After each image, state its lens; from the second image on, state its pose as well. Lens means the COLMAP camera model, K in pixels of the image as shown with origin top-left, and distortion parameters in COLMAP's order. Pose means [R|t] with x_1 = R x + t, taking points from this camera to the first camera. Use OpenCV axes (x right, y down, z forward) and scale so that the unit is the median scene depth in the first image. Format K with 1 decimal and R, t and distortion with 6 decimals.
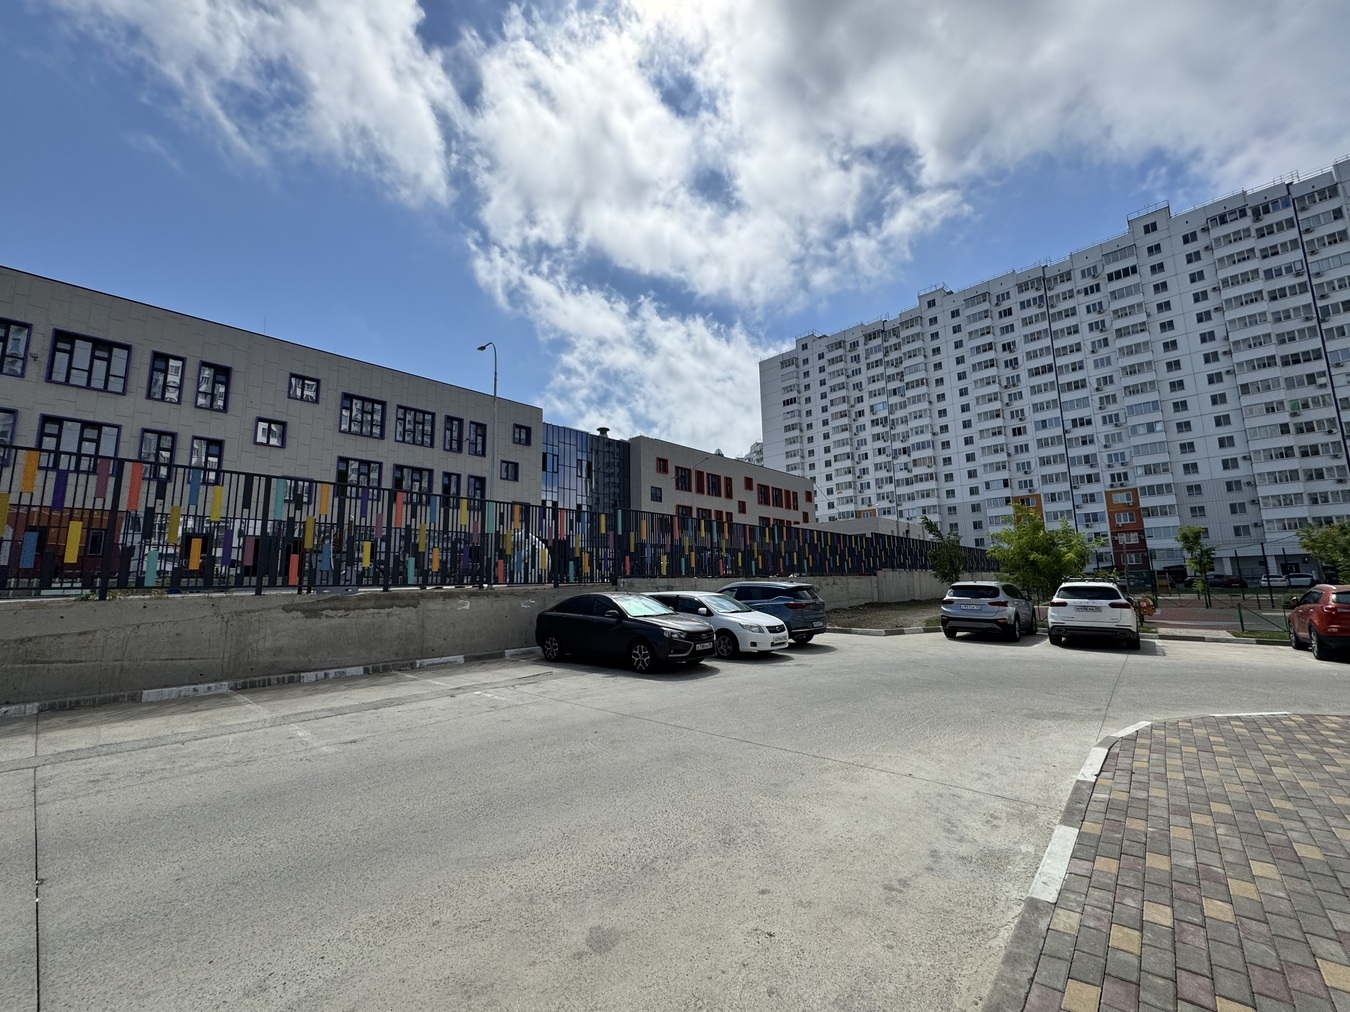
lens RADIAL K [[538.8, 0, 680.2], [0, 538.8, 503.2], [0, 0, 1]] dist [-0.005870, 0.001342]
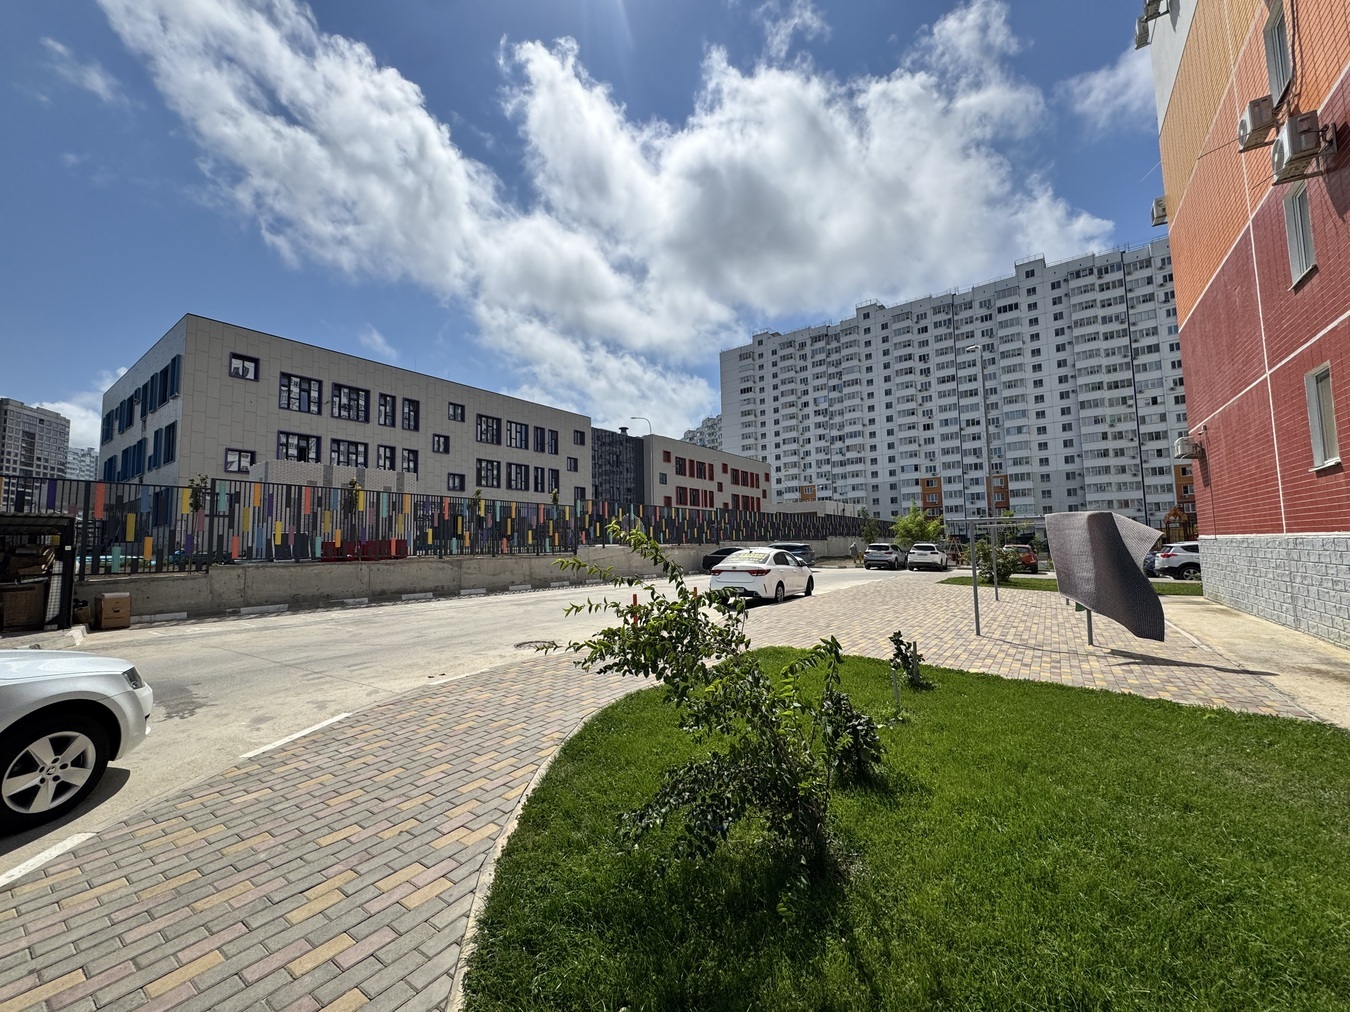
lens RADIAL K [[538.8, 0, 680.2], [0, 538.8, 502.5], [0, 0, 1]] dist [-0.005870, 0.001342]
pose [[0.993005, 0.011384, 0.117519, -0.115183], [-0.019137, 0.997698, 0.065056, -0.032859], [-0.116508, -0.066850, 0.990937, -0.239502]]
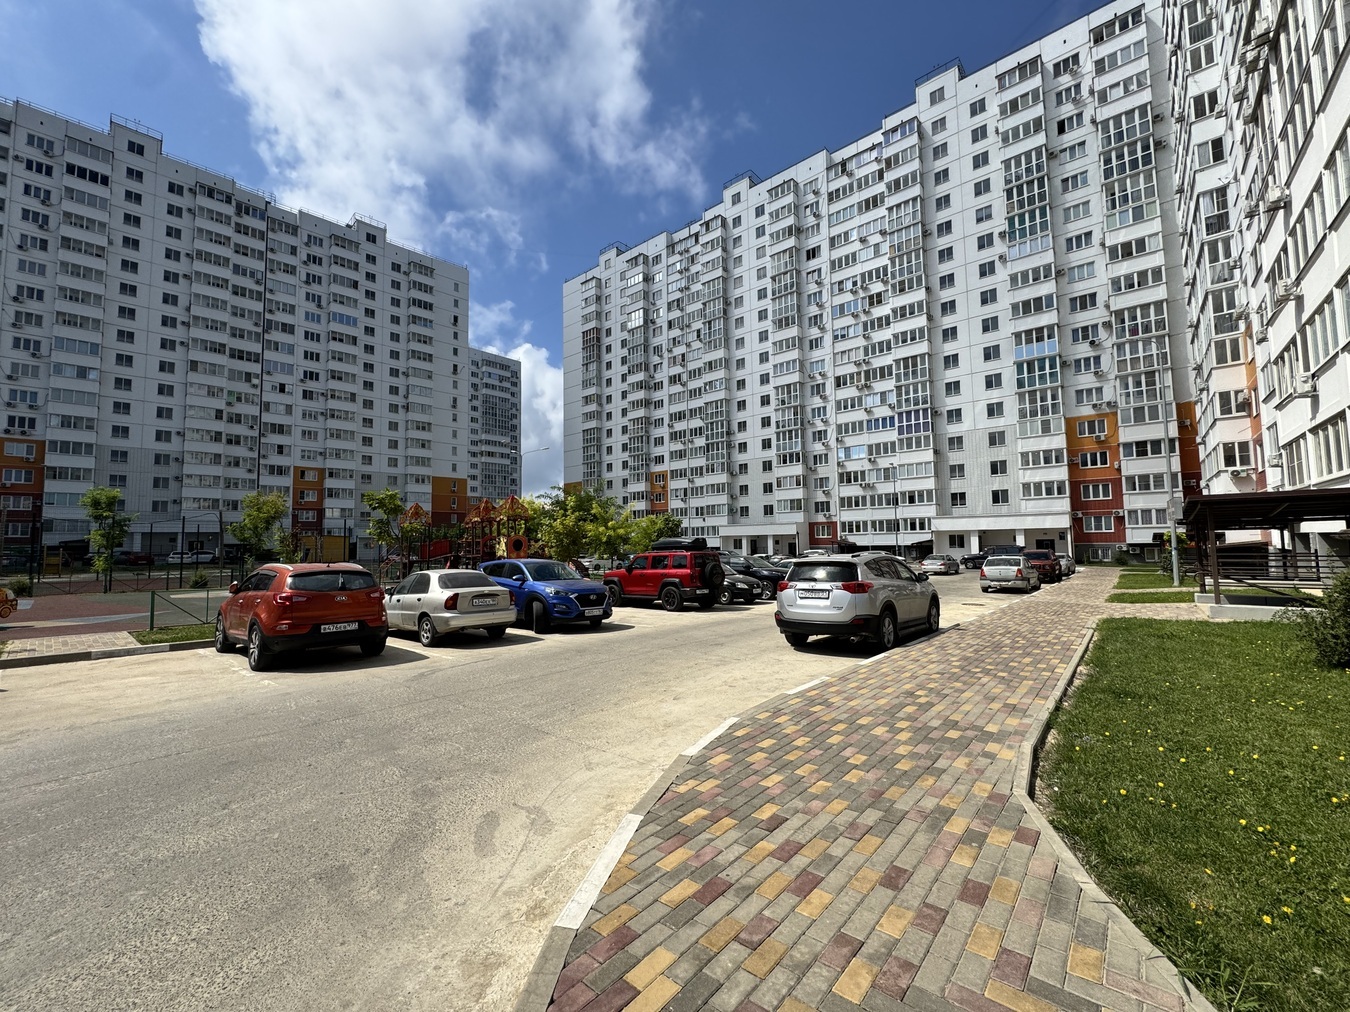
lens RADIAL K [[538.8, 0, 669.2], [0, 538.8, 507.4], [0, 0, 1]] dist [-0.005870, 0.001342]
pose [[-0.004202, 0.085538, 0.996326, 0.075862], [-0.135681, 0.987072, -0.085316, 0.010906], [-0.990744, -0.135541, 0.007459, 0.078392]]
